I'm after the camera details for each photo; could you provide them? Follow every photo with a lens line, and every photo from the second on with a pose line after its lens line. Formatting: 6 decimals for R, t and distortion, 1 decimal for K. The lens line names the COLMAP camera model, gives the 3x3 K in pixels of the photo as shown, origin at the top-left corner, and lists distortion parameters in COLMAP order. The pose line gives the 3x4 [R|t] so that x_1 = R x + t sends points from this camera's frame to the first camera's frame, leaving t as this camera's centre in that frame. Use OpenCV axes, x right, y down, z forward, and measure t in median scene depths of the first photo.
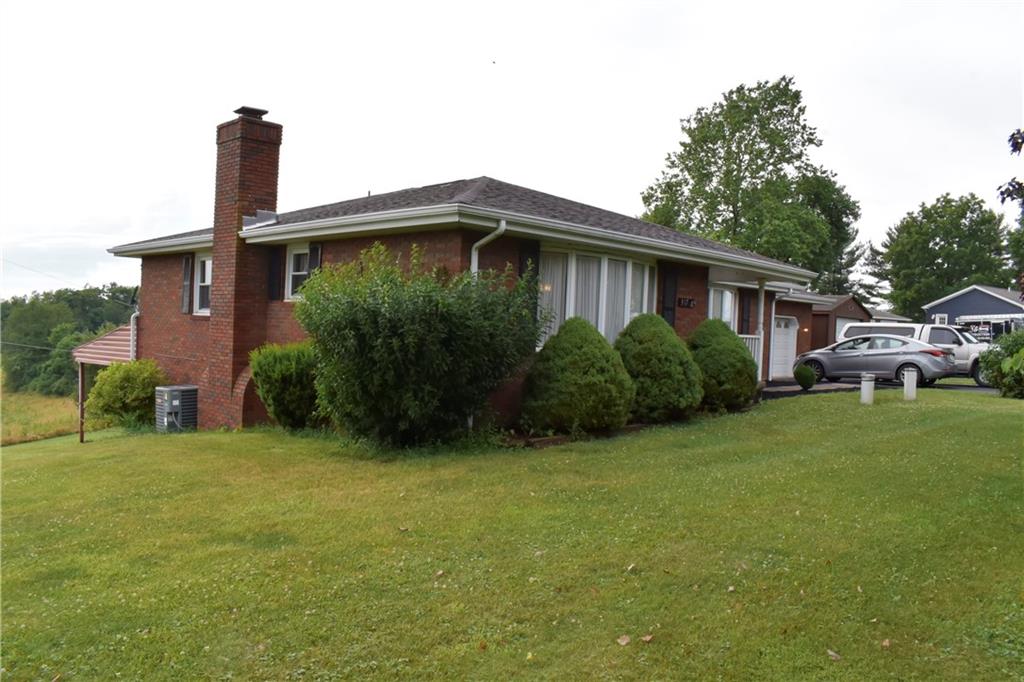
lens RADIAL K [[808.2, 0, 512.0], [0, 808.2, 341.0], [0, 0, 1]] dist [-0.087734, -0.000095]
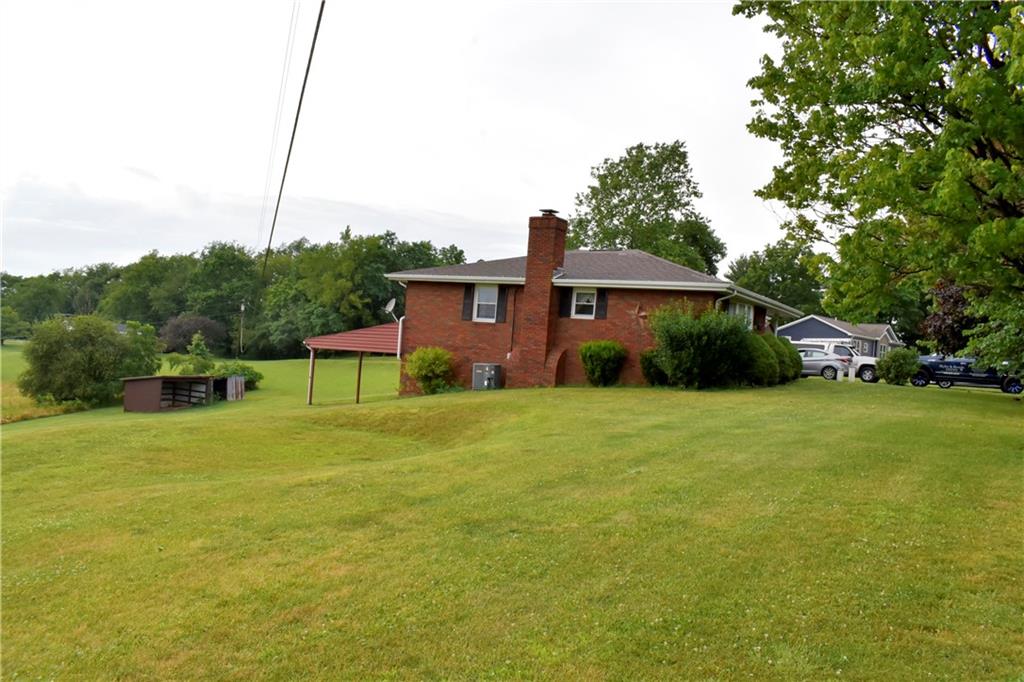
lens RADIAL K [[808.2, 0, 512.0], [0, 808.2, 341.0], [0, 0, 1]] dist [-0.087734, -0.000095]
pose [[0.974553, 0.037001, 0.221081, -0.170839], [-0.034734, 0.999297, -0.014134, 0.007117], [-0.221448, 0.006095, 0.975153, -0.161474]]
